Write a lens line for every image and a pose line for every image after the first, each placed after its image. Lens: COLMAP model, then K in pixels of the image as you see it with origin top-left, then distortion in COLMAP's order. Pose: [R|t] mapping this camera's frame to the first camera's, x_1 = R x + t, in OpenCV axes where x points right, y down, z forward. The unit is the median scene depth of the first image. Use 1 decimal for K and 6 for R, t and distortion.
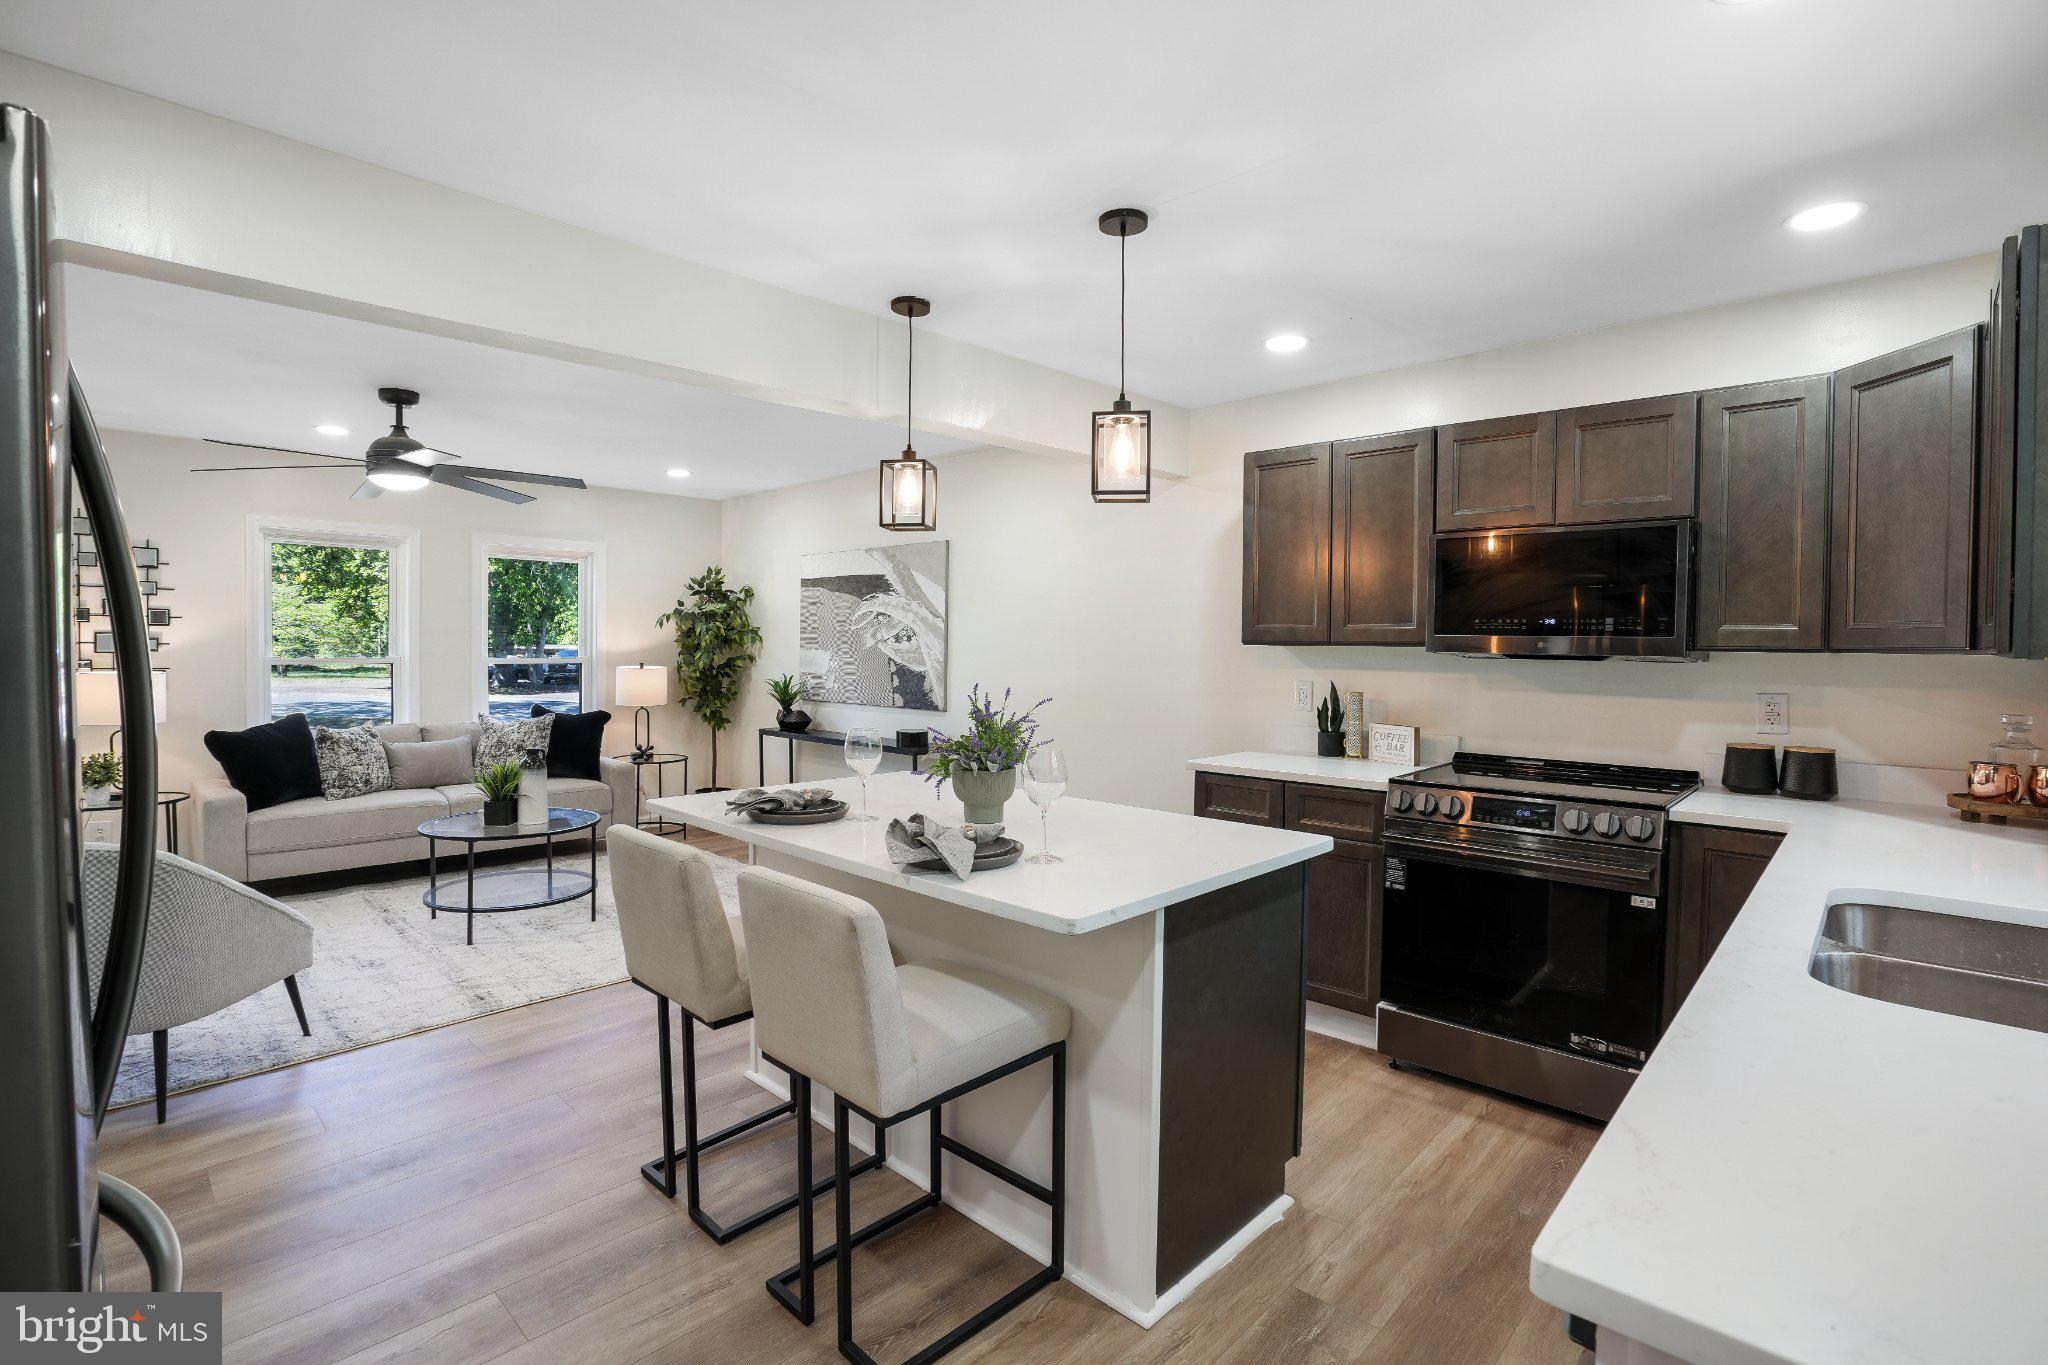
lens RADIAL K [[947.4, 0, 1024.2], [0, 947.4, 668.9], [0, 0, 1]] dist [-0.063535, 0.023139]
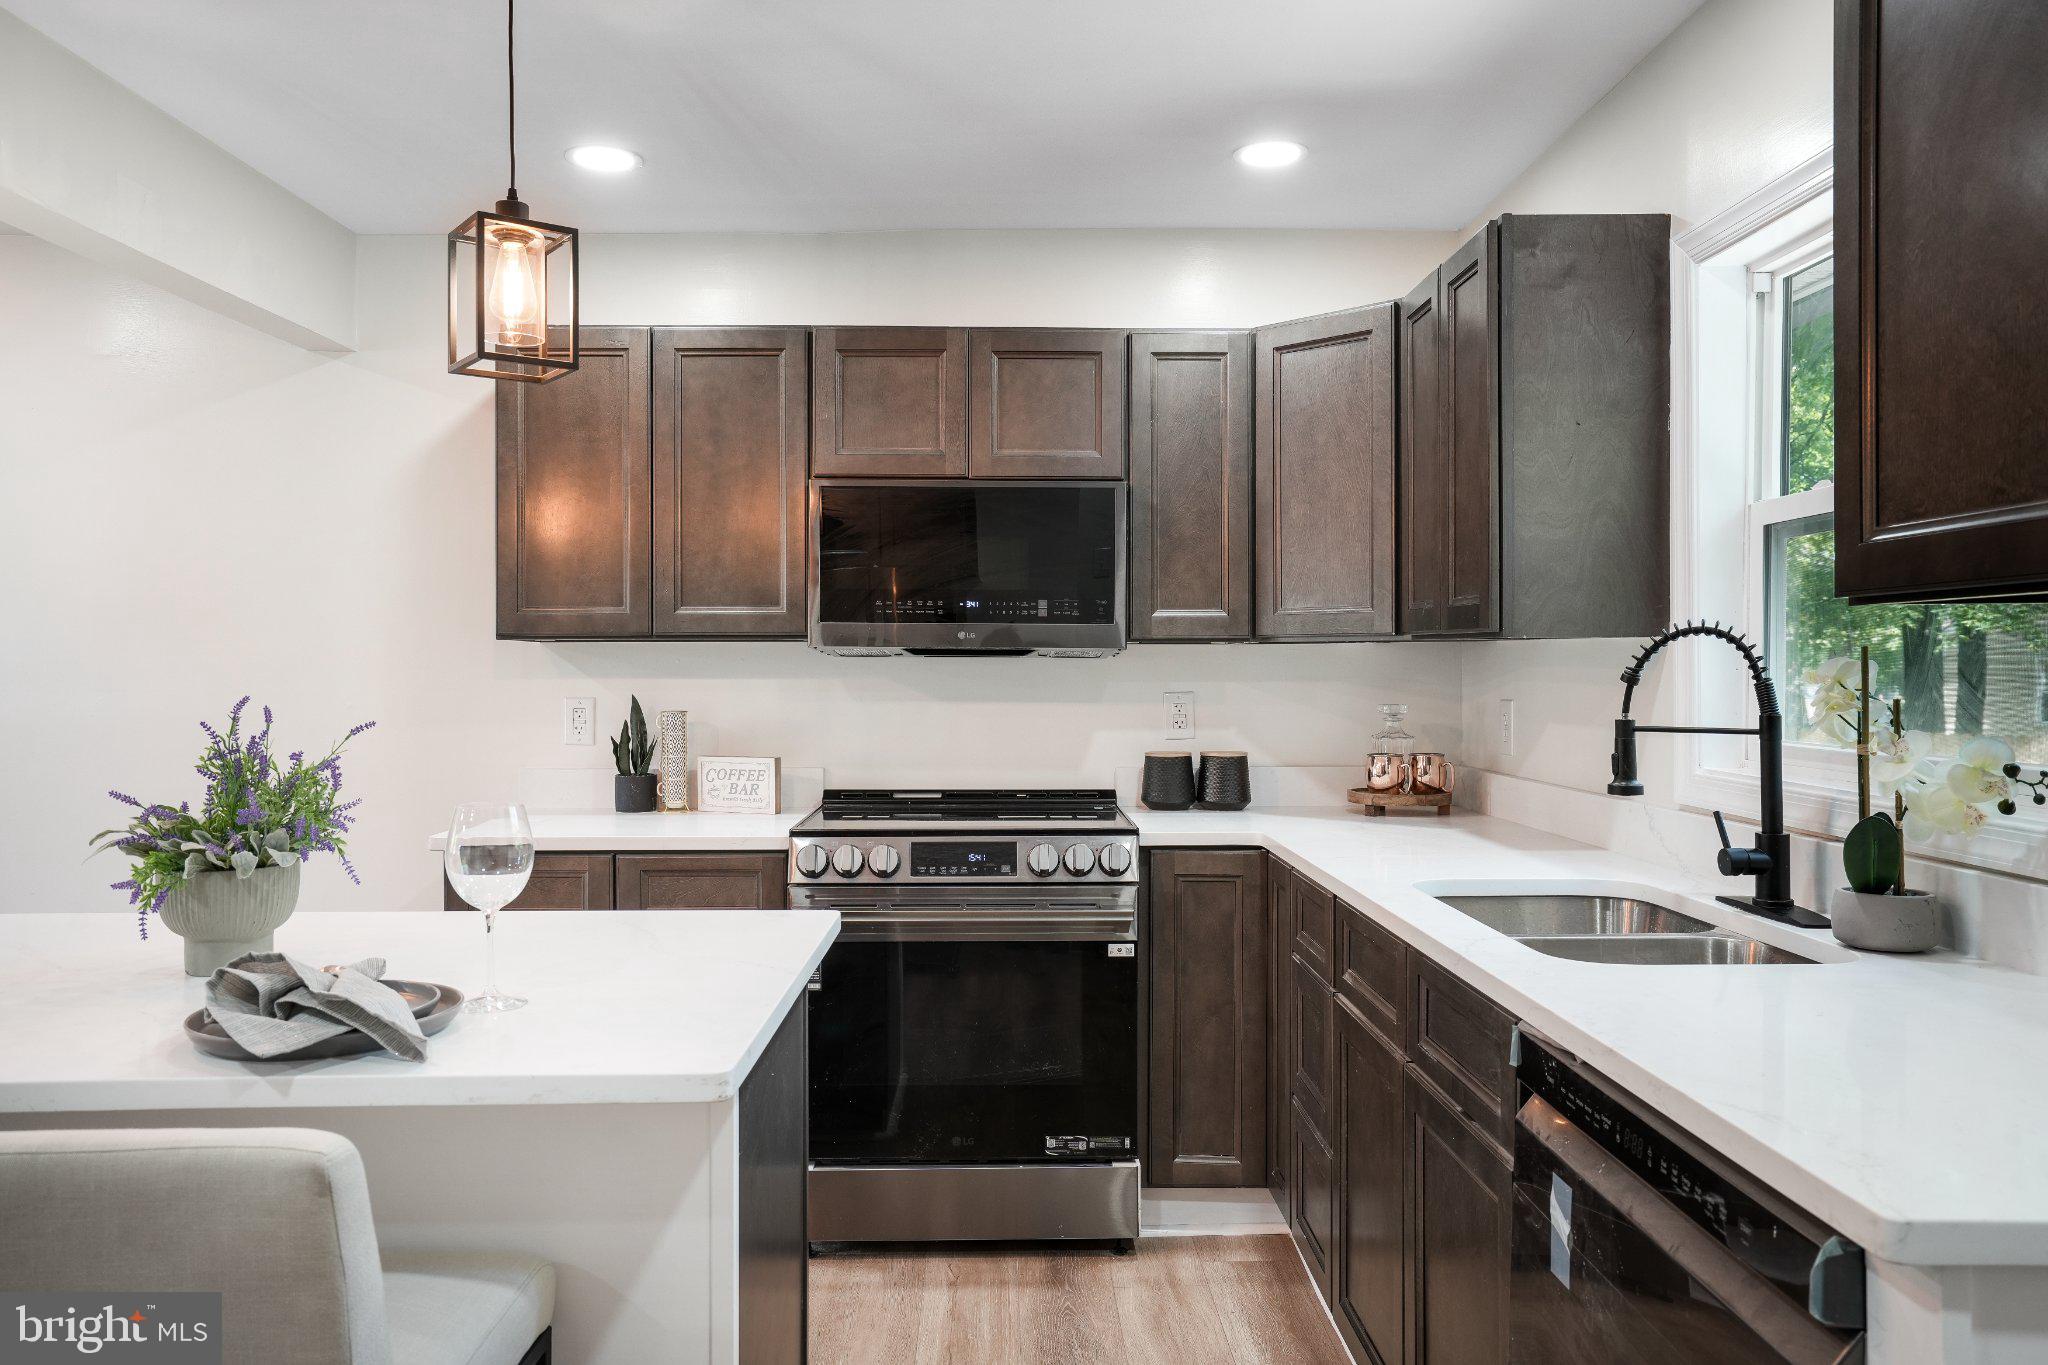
lens RADIAL K [[1471.0, 0, 1021.2], [0, 1471.0, 672.0], [0, 0, 1]] dist [0.003660, 0.001053]
pose [[0.713877, -0.011813, 0.700172, -0.211092], [0.025444, 0.999635, -0.009077, 0.013733], [-0.699809, 0.024295, 0.713917, 0.098702]]
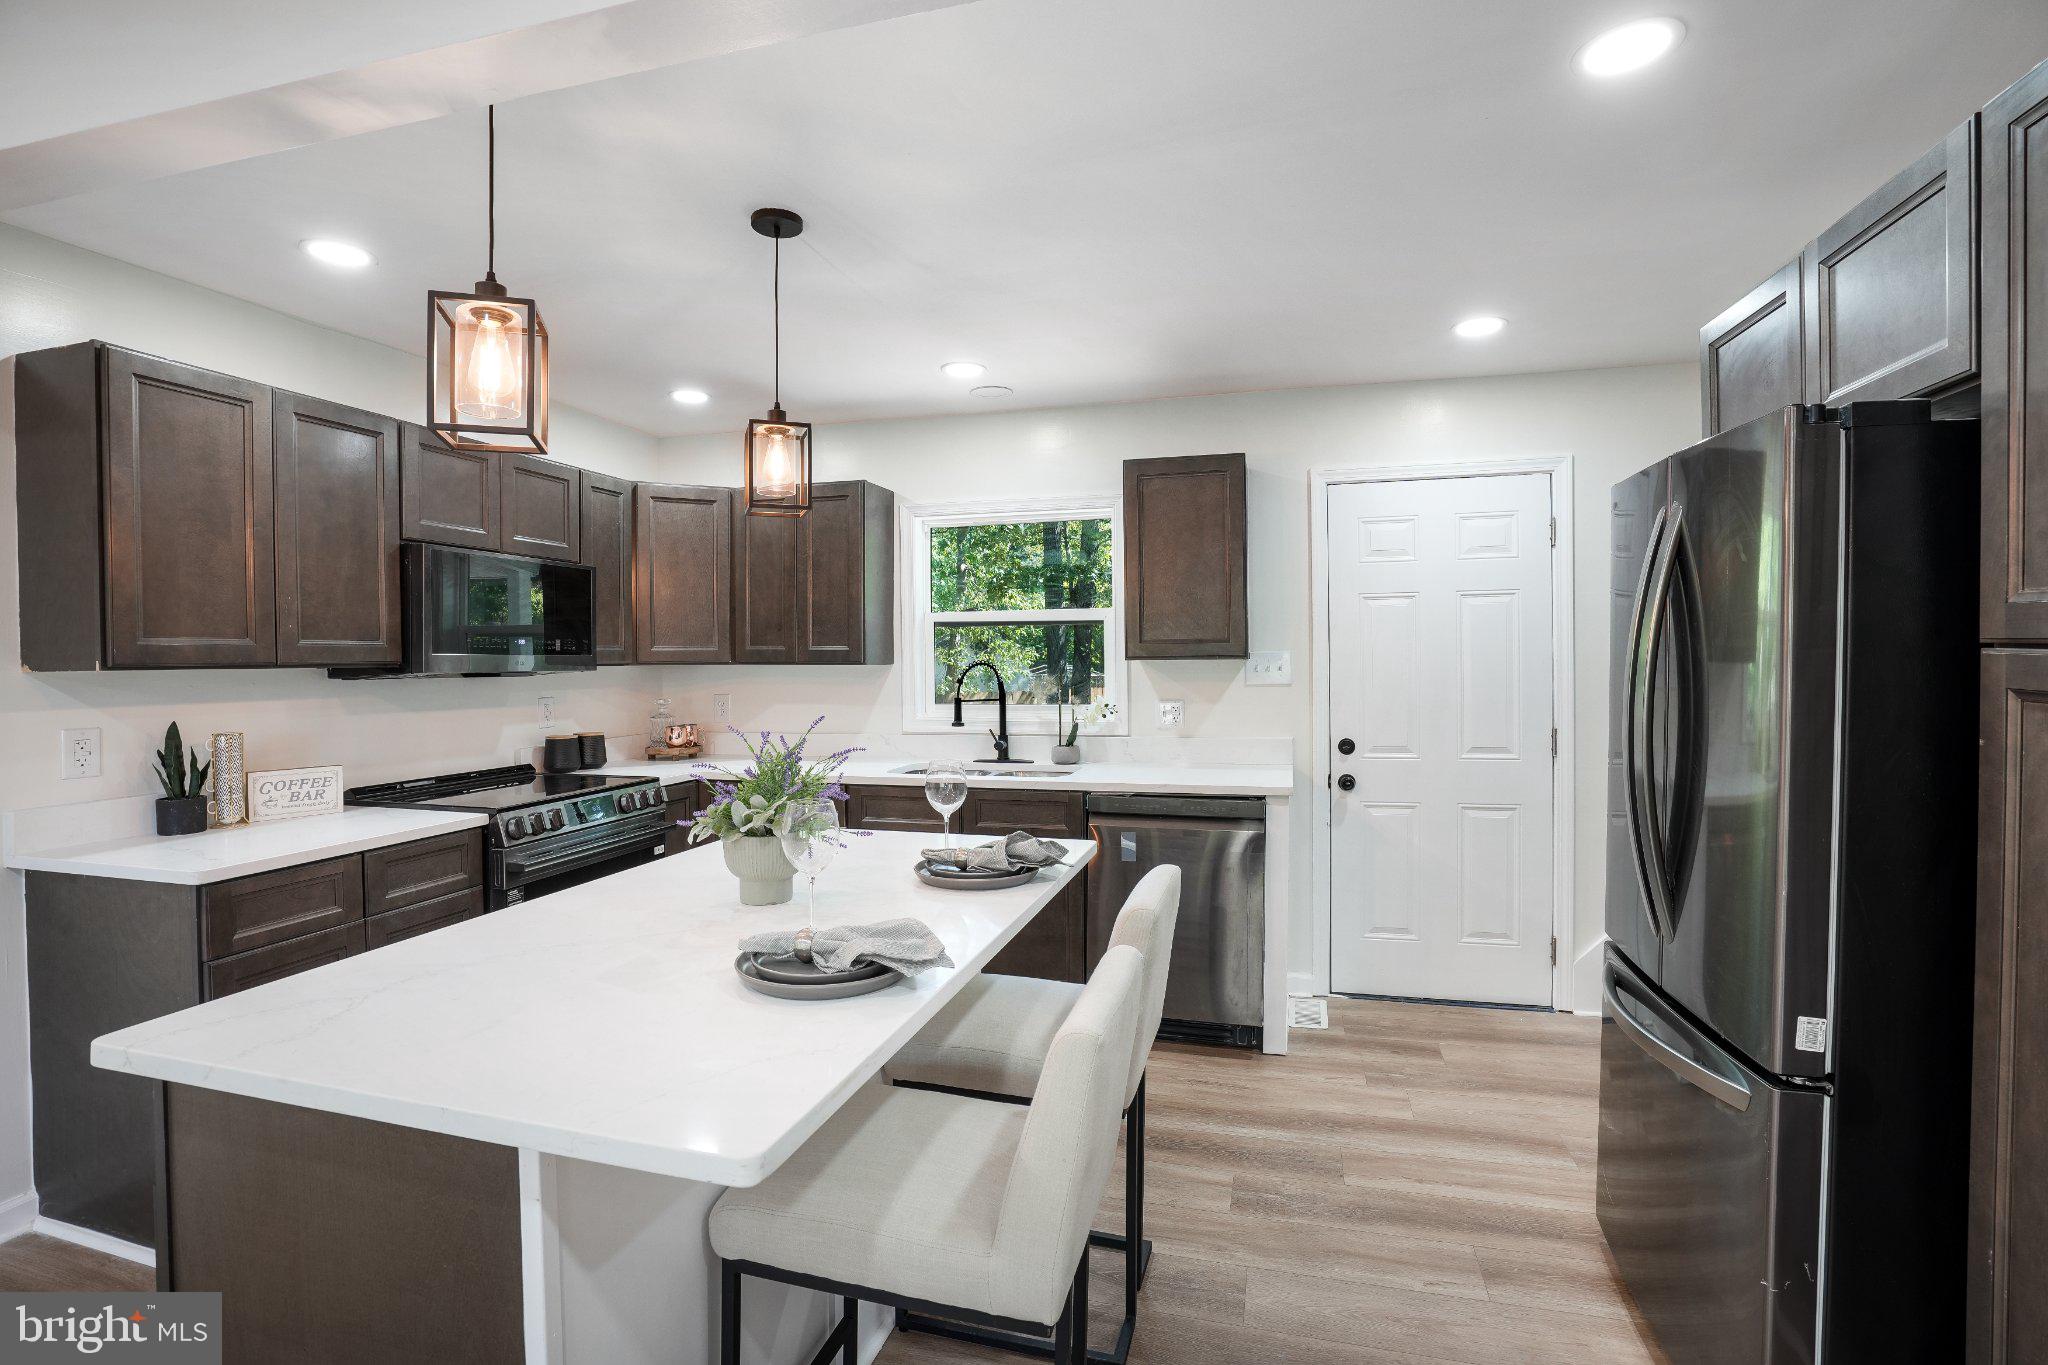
lens RADIAL K [[947.4, 0, 1024.2], [0, 947.4, 668.9], [0, 0, 1]] dist [-0.063535, 0.023139]
pose [[-0.467994, -0.016239, 0.883583, -0.583791], [0.026756, 0.999112, 0.032534, -0.033115], [-0.883327, 0.038867, -0.467144, 0.843415]]
